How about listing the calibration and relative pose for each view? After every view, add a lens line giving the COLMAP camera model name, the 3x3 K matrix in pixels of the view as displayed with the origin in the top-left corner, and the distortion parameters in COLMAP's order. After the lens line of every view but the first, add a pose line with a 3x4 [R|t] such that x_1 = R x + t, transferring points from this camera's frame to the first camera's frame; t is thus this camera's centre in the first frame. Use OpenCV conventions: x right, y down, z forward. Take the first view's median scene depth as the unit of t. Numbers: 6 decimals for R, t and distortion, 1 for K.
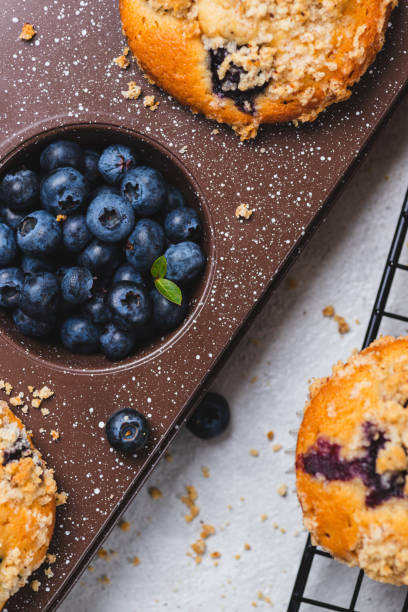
lens RADIAL K [[1998.1, 0, 187.1], [0, 1998.1, 288.6], [0, 0, 1]] dist [-0.040084, -0.973875]
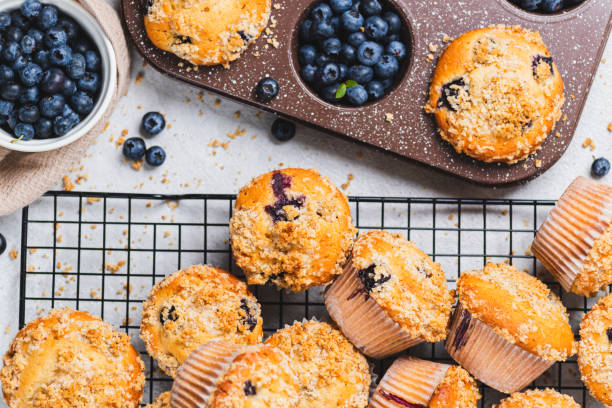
lens RADIAL K [[1814.6, 0, 306.0], [0, 1814.6, 204.0], [0, 0, 1]] dist [-0.060860, 0.935485]
pose [[0.256056, 0.966461, -0.019722, 0.126933], [-0.966661, 0.256037, -0.003497, 0.070321], [0.001670, 0.019959, 0.999799, -0.808968]]
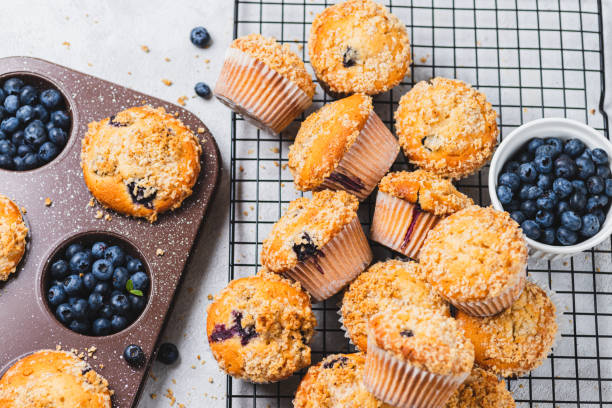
lens RADIAL K [[1814.6, 0, 306.0], [0, 1814.6, 204.0], [0, 0, 1]] dist [-0.060860, 0.935485]
pose [[0.960435, -0.235287, 0.149011, -0.106061], [0.270053, 0.917581, -0.291748, 0.555842], [-0.068085, 0.320446, 0.944817, -0.968468]]
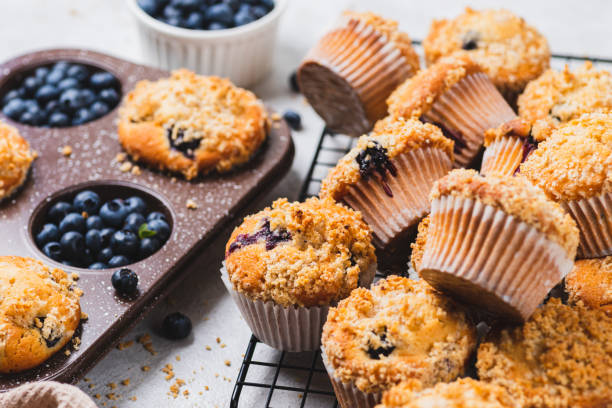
lens RADIAL K [[1998.1, 0, 306.0], [0, 1998.1, 204.0], [0, 0, 1]] dist [-0.040084, -0.973875]
pose [[0.996490, -0.054299, 0.063719, 0.017104], [0.083515, 0.591967, -0.801624, 1.355452], [0.005807, 0.804131, 0.594423, -0.024666]]
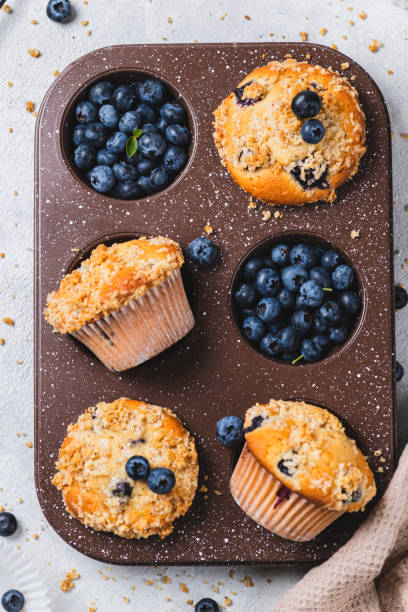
lens RADIAL K [[1874.9, 0, 204.0], [0, 1874.9, 306.0], [0, 0, 1]] dist [-0.062044, 0.828411]
pose [[0.819912, -0.571912, 0.025702, -0.165671], [0.572142, 0.817024, -0.071597, 0.058254], [0.019948, 0.073408, 0.997102, -0.698521]]
